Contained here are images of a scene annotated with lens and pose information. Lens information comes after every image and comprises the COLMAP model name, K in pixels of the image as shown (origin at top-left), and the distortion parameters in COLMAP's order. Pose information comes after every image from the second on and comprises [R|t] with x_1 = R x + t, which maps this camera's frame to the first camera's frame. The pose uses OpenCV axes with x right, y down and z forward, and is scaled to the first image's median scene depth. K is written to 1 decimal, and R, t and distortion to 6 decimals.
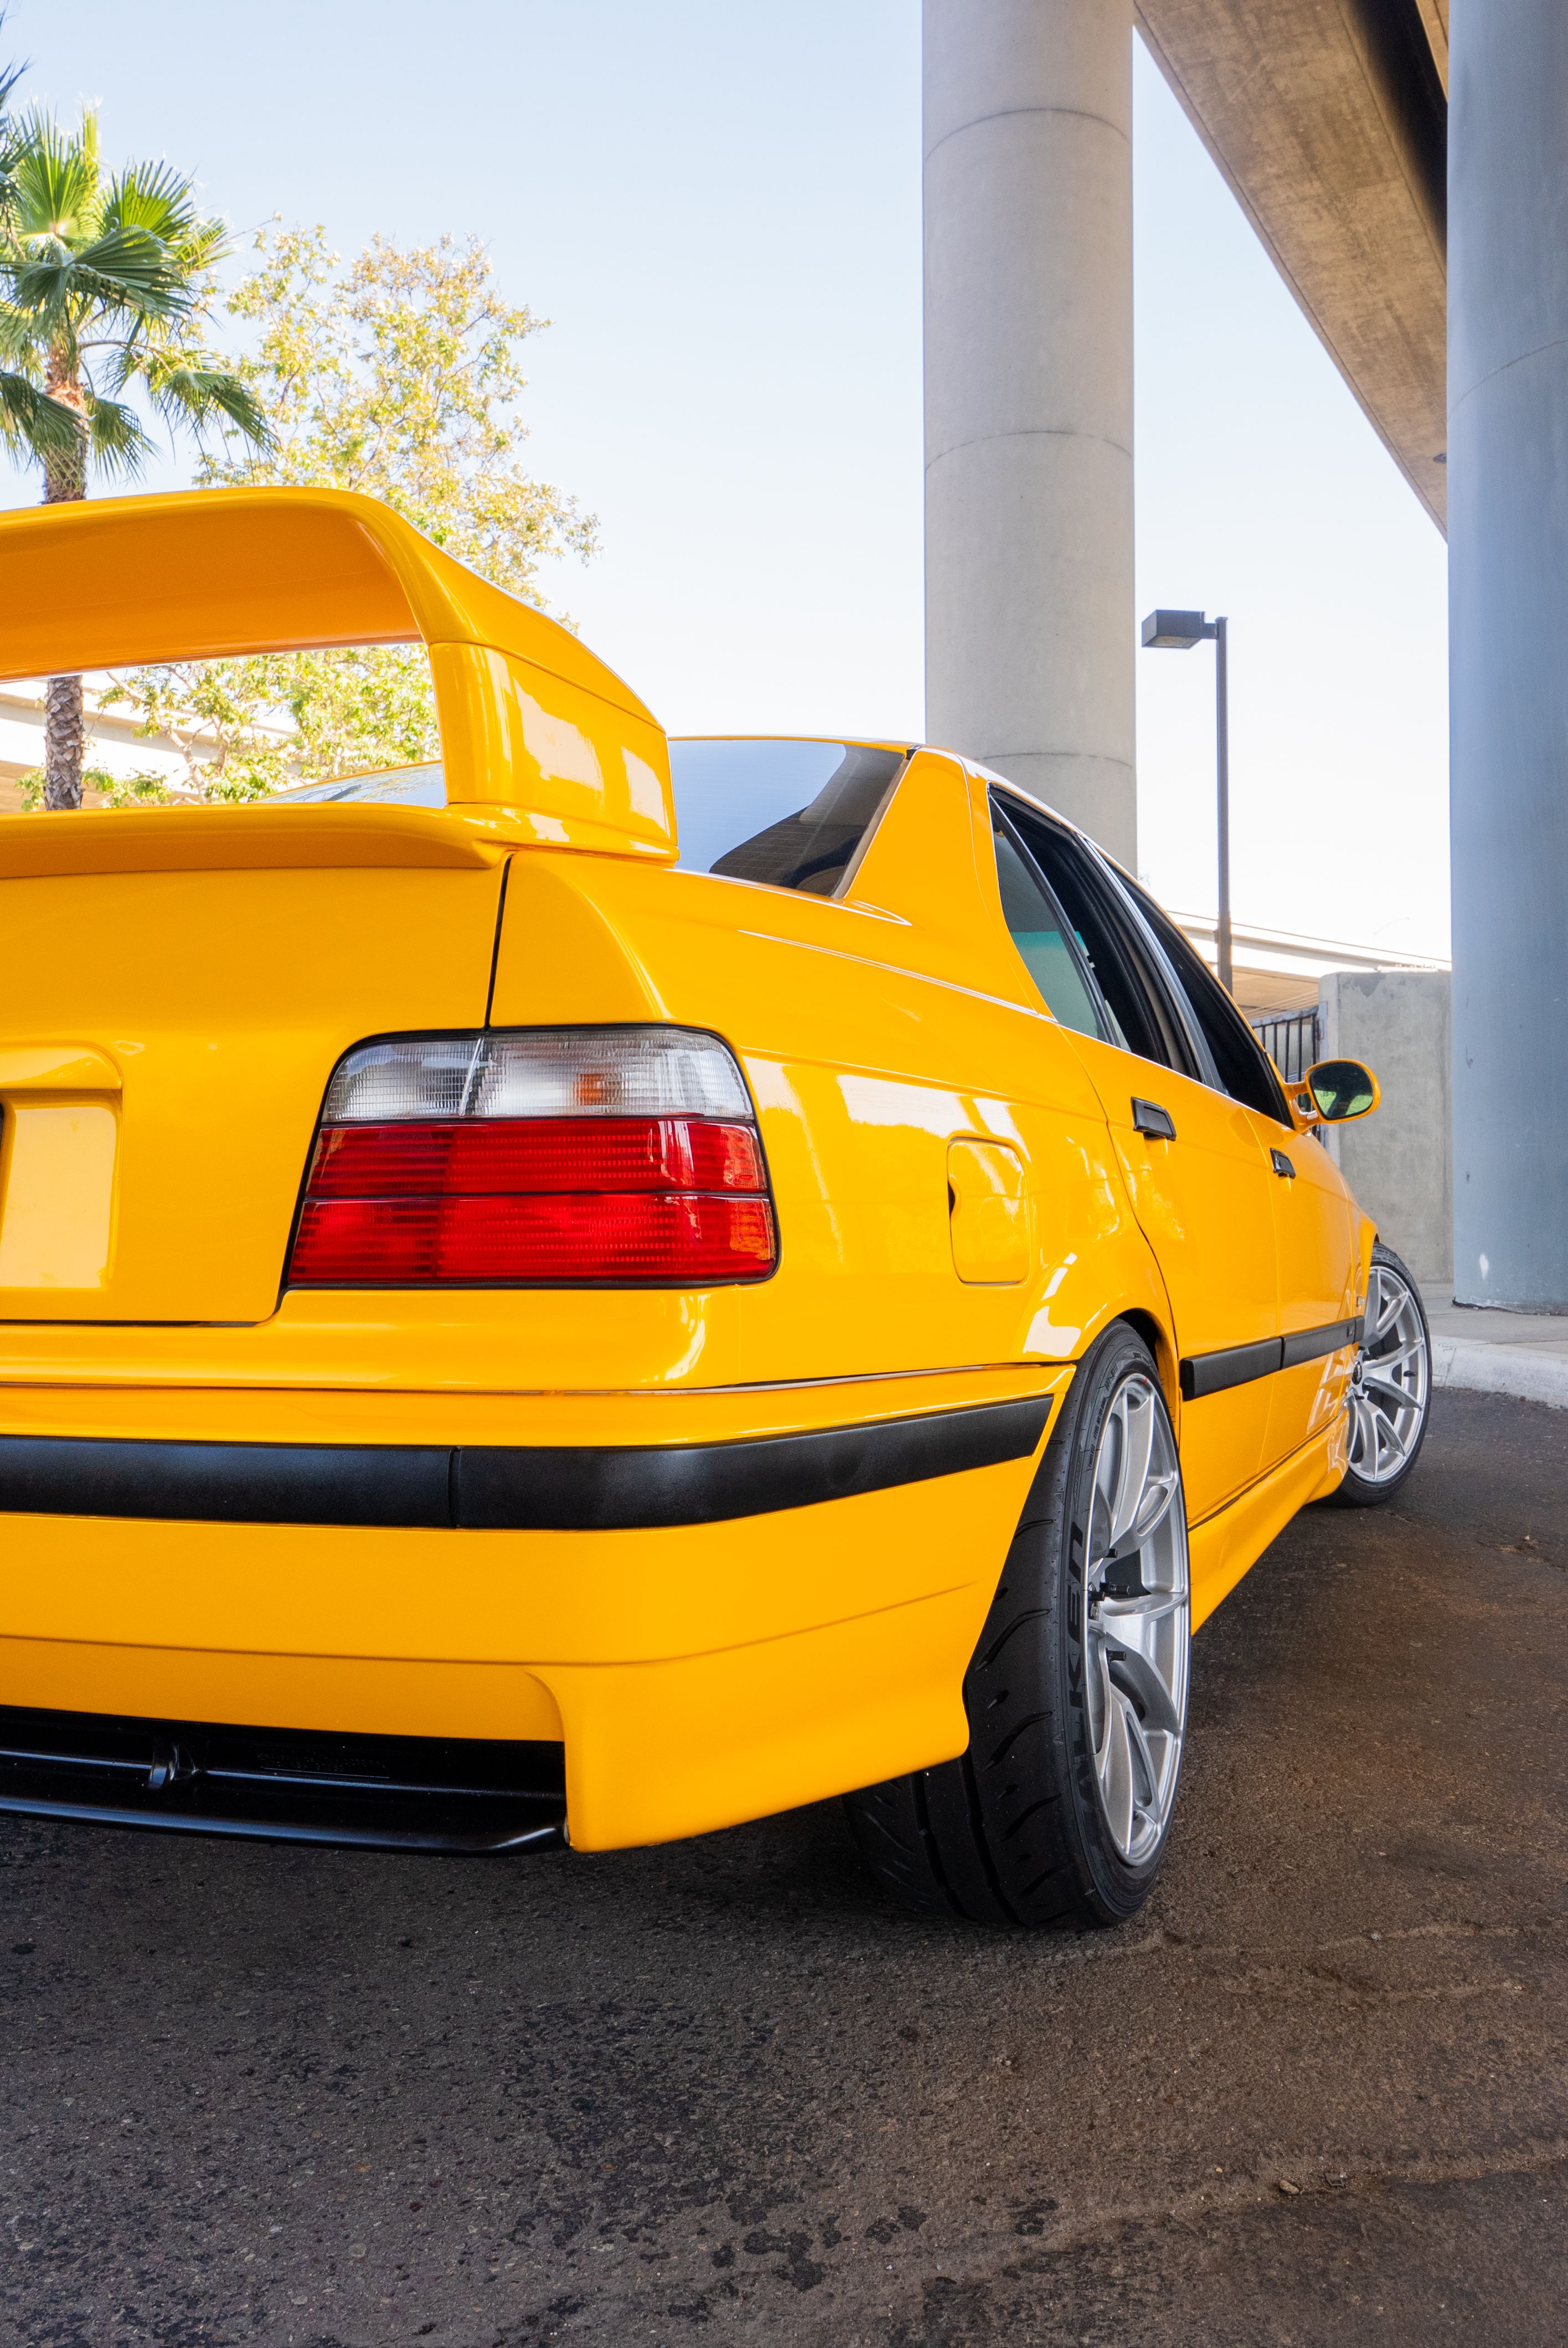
lens RADIAL K [[1914.2, 0, 787.9], [0, 1914.2, 1172.3], [0, 0, 1]] dist [0.009011, 0.044182]
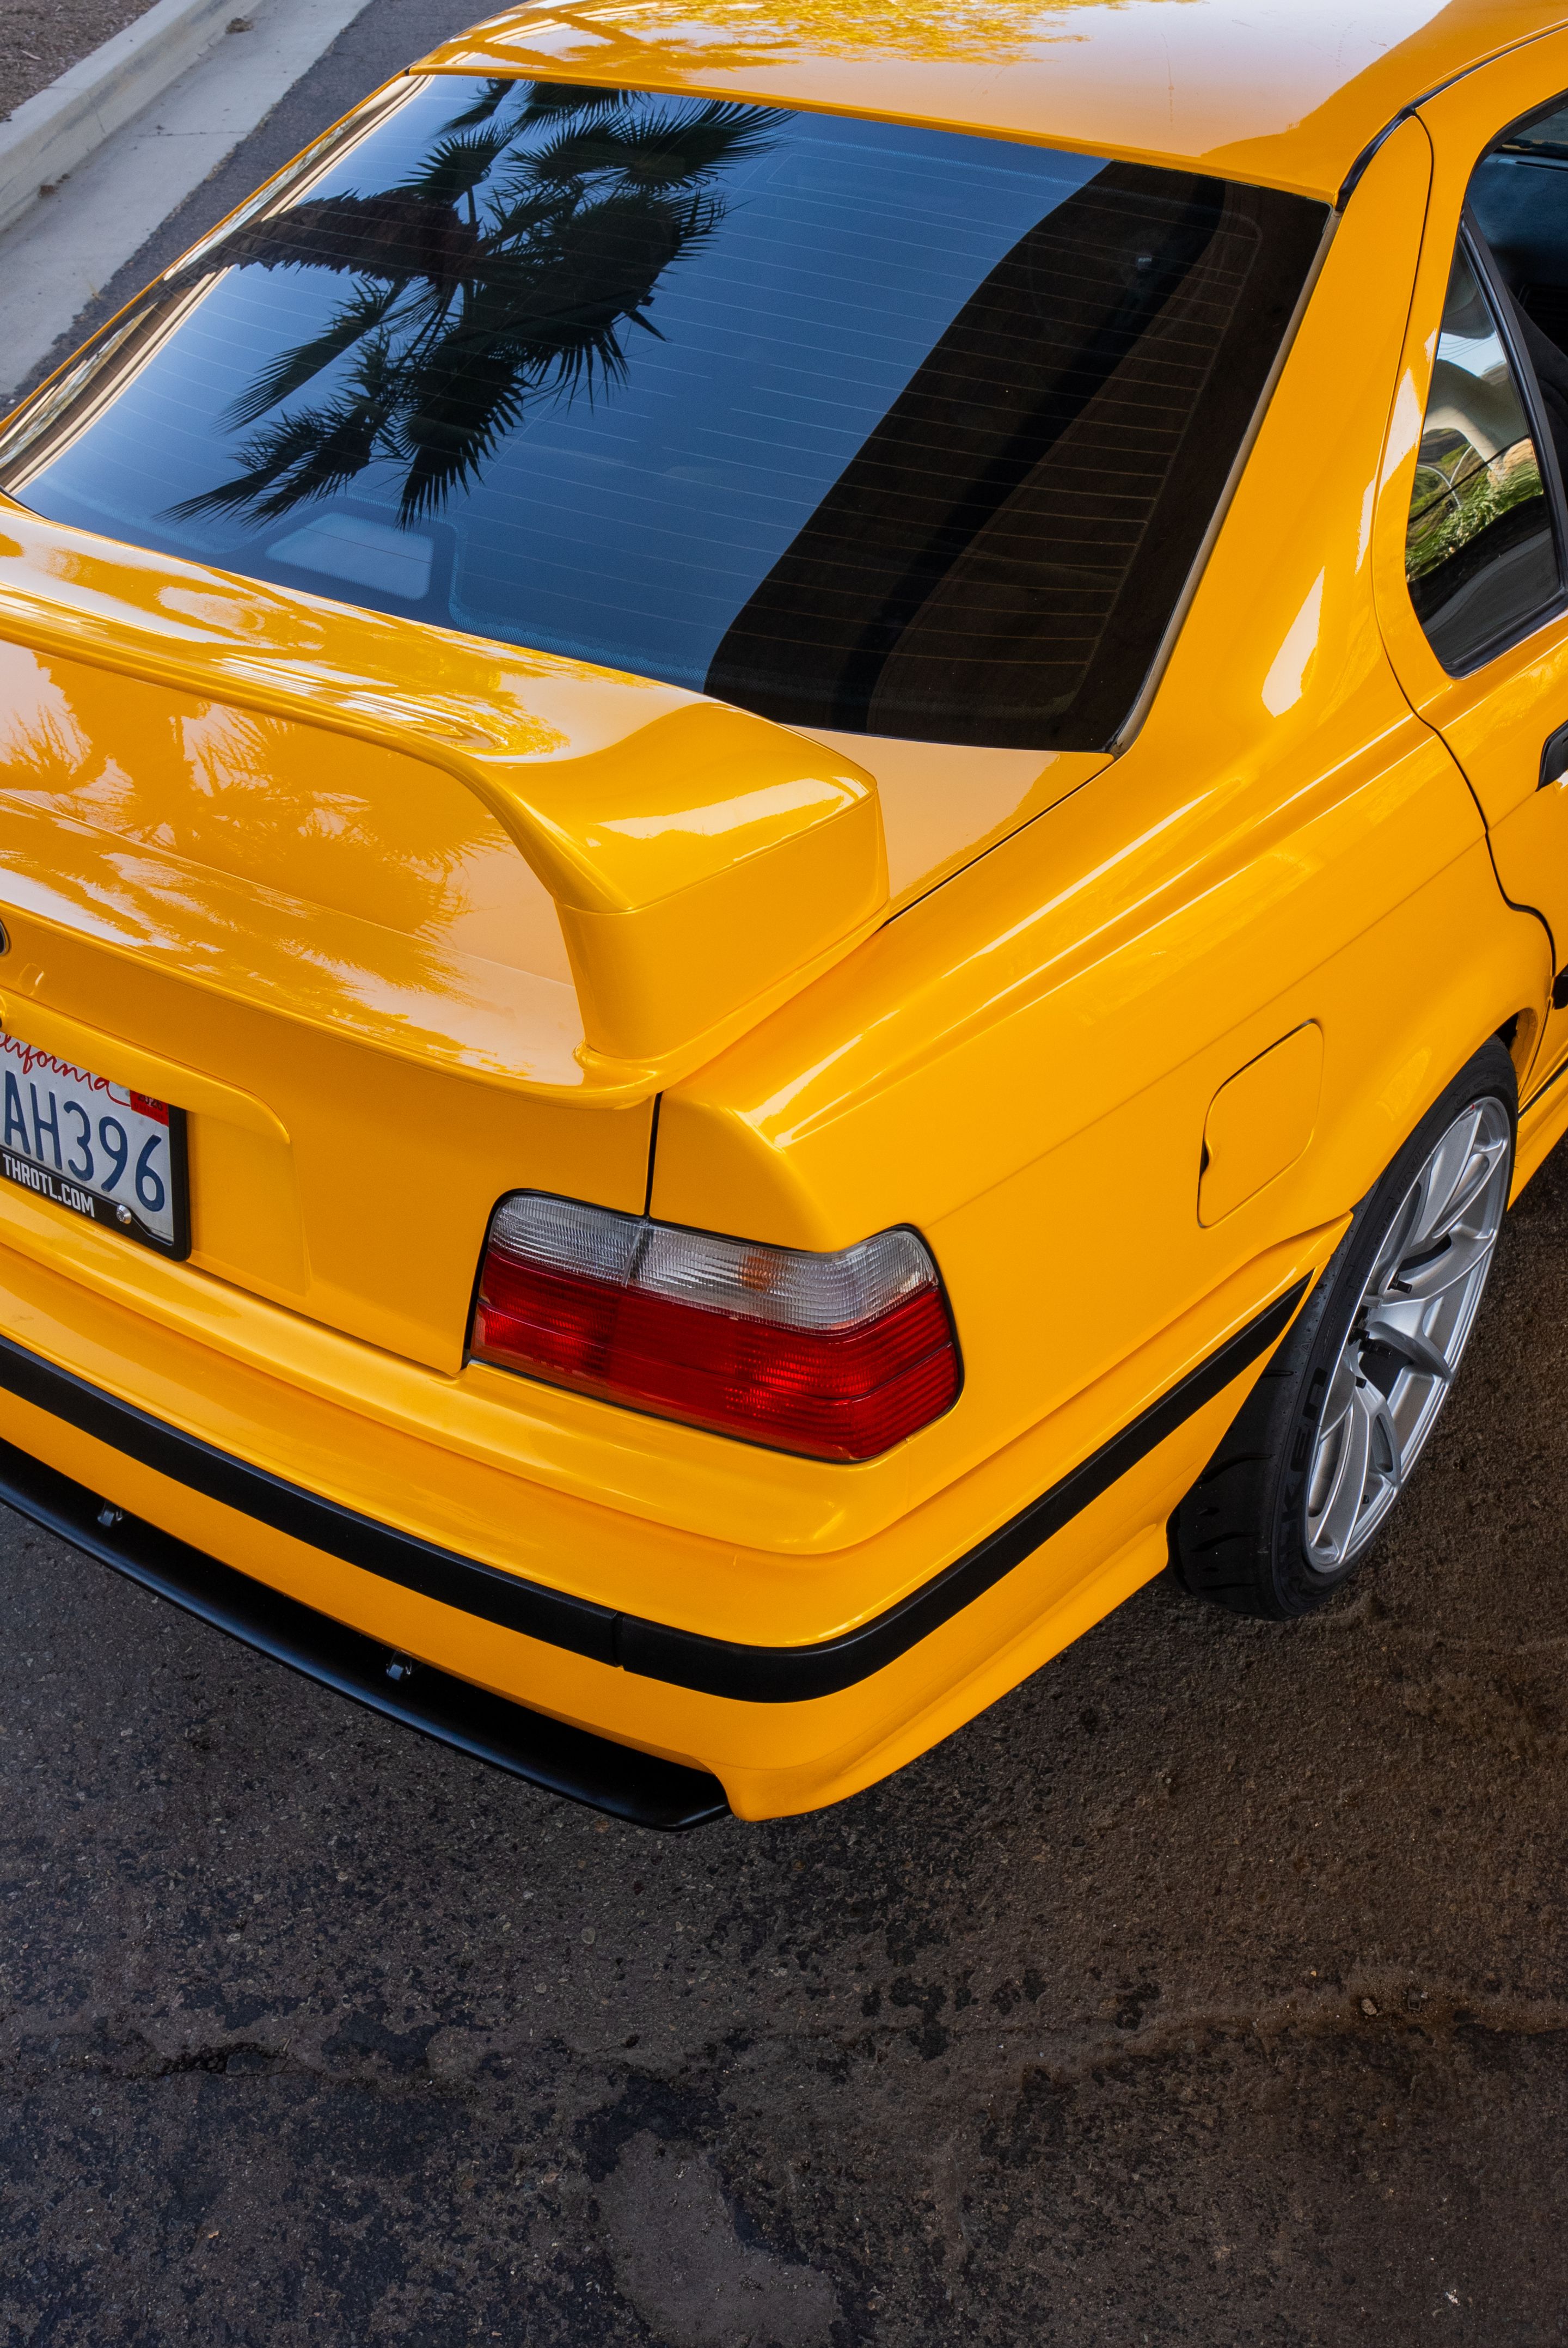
lens RADIAL K [[2185.7, 0, 815.7], [0, 2185.7, 1180.4], [0, 0, 1]] dist [0.071576, 0.000000]
pose [[0.978246, 0.132786, -0.159380, 0.073247], [-0.010659, 0.799454, 0.600633, -0.596212], [0.207173, -0.585868, 0.783478, 0.162581]]
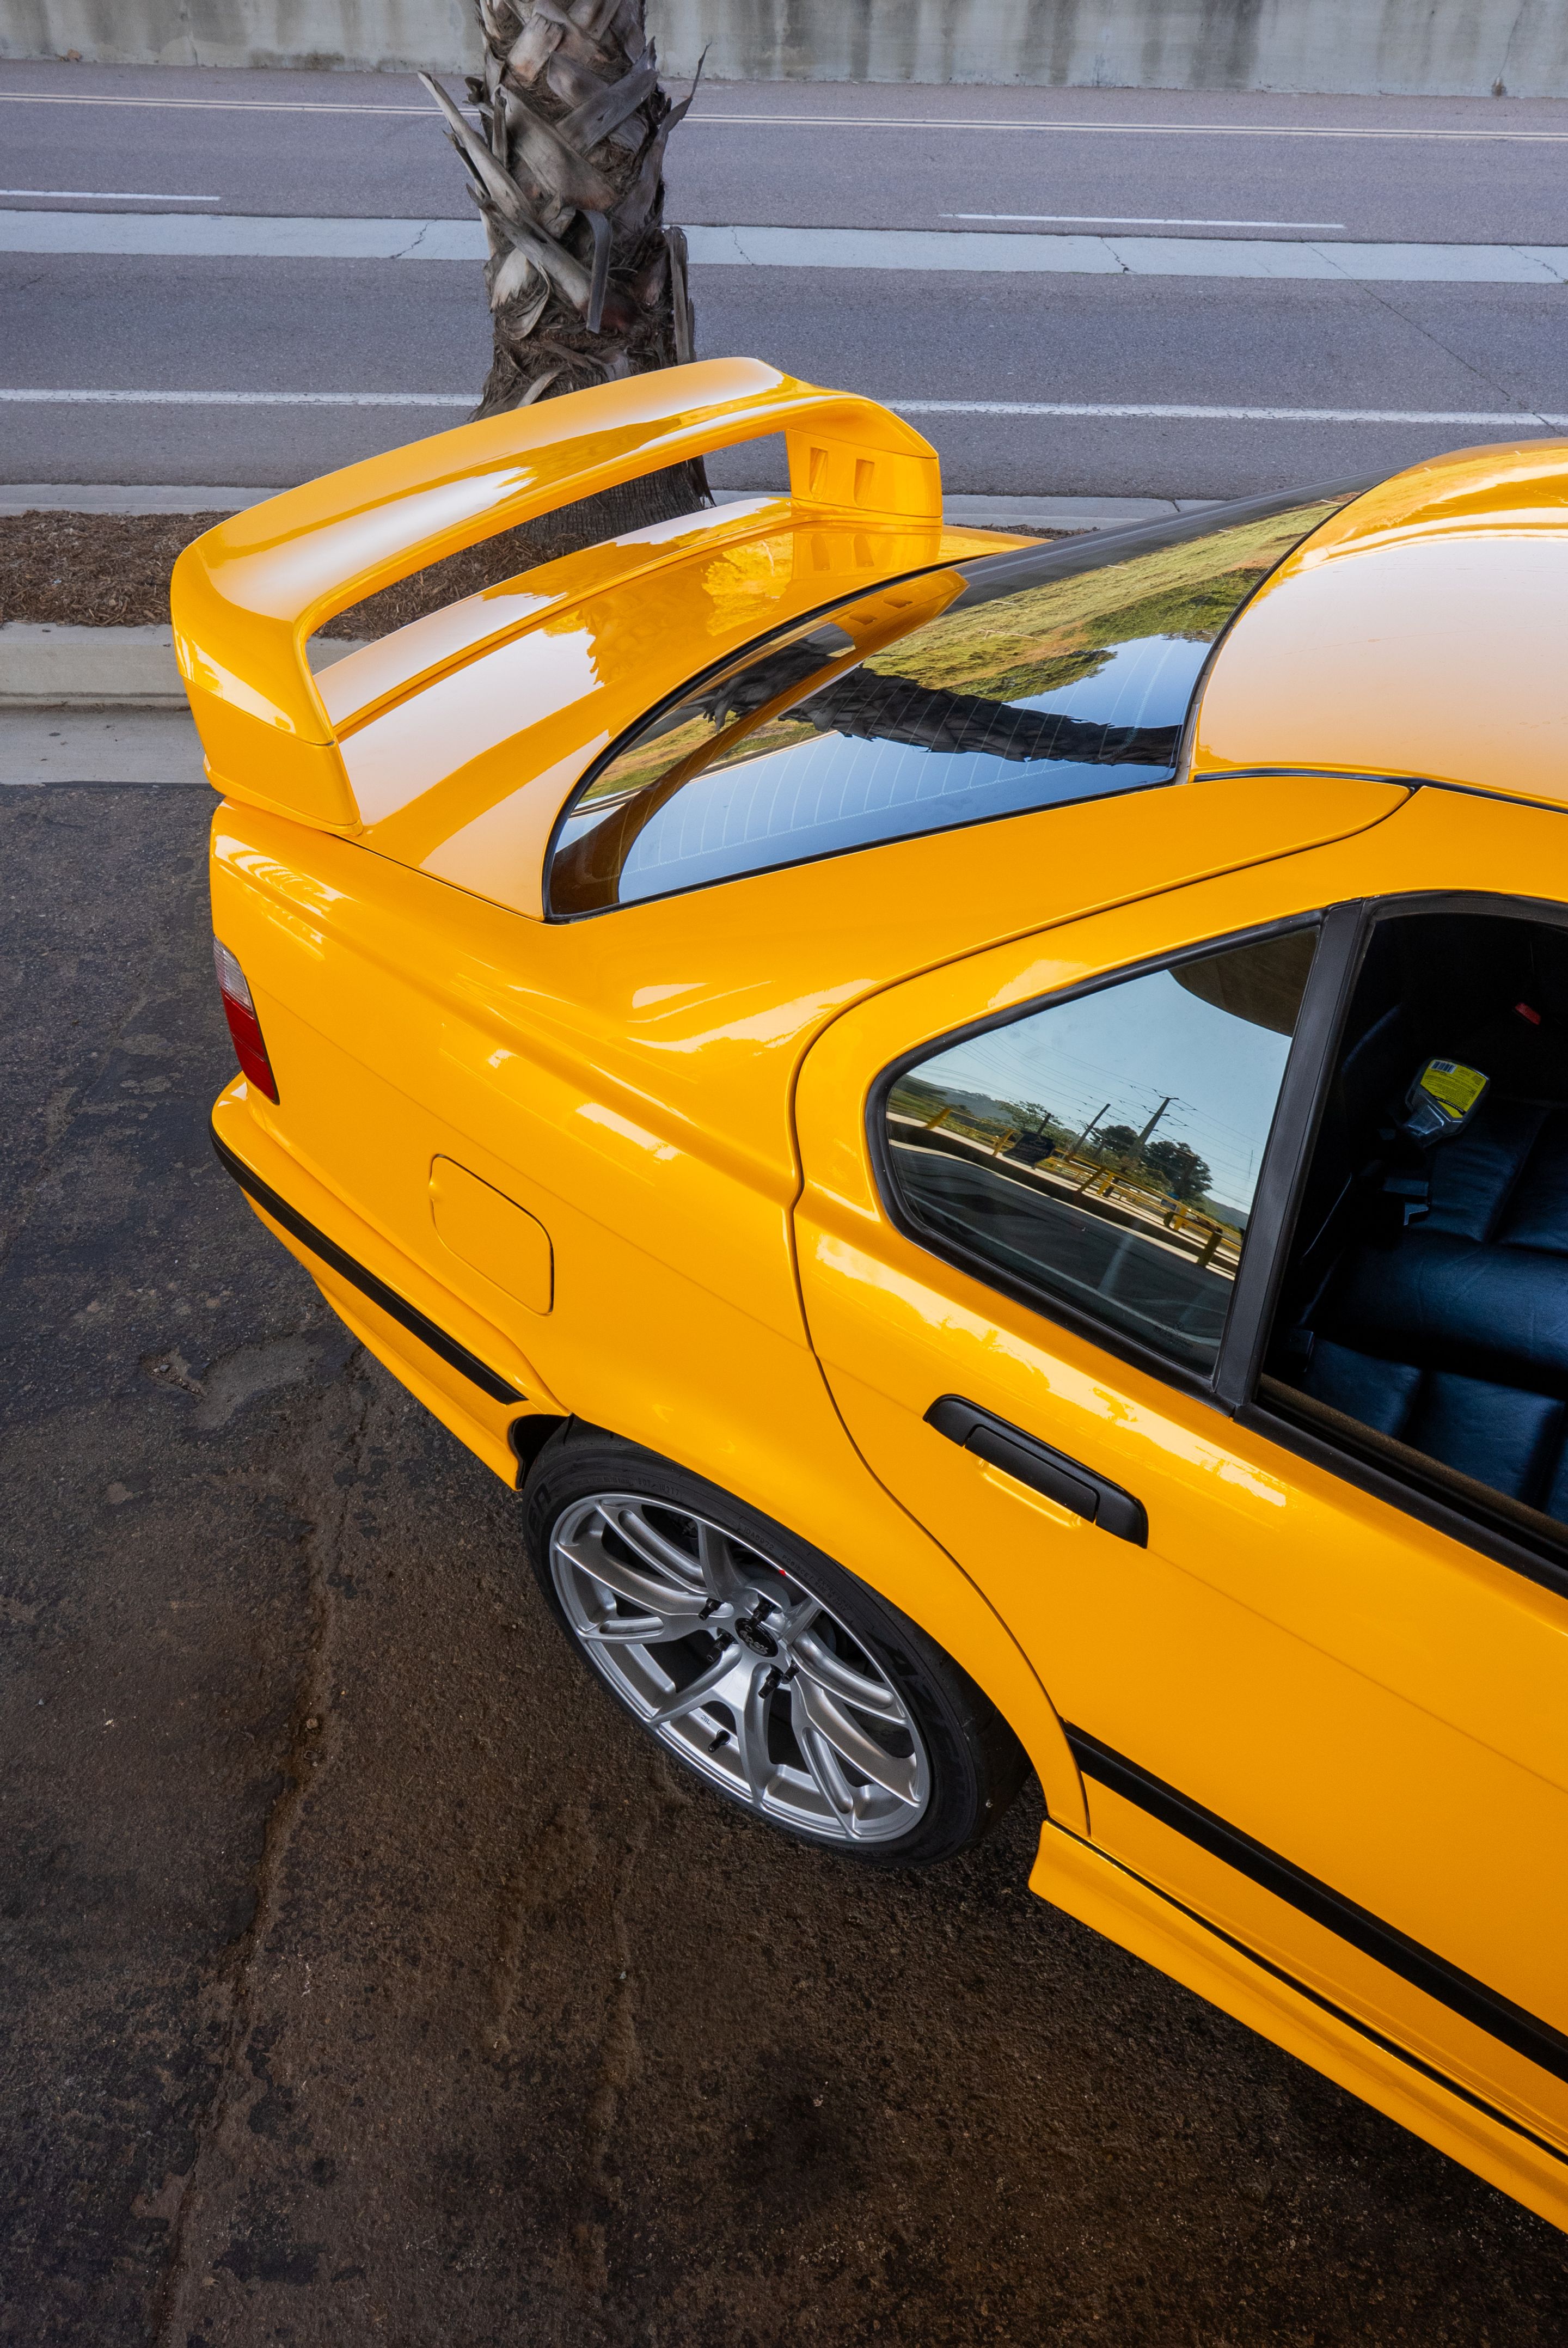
lens RADIAL K [[1514.3, 0, 771.4], [0, 1514.3, 1175.0], [0, 0, 1]] dist [-0.014607, 0.005509]
pose [[-0.205504, 0.655865, -0.726367, 0.735674], [0.002425, 0.742548, 0.669789, -0.636731], [0.978653, 0.135883, -0.154187, 1.372539]]
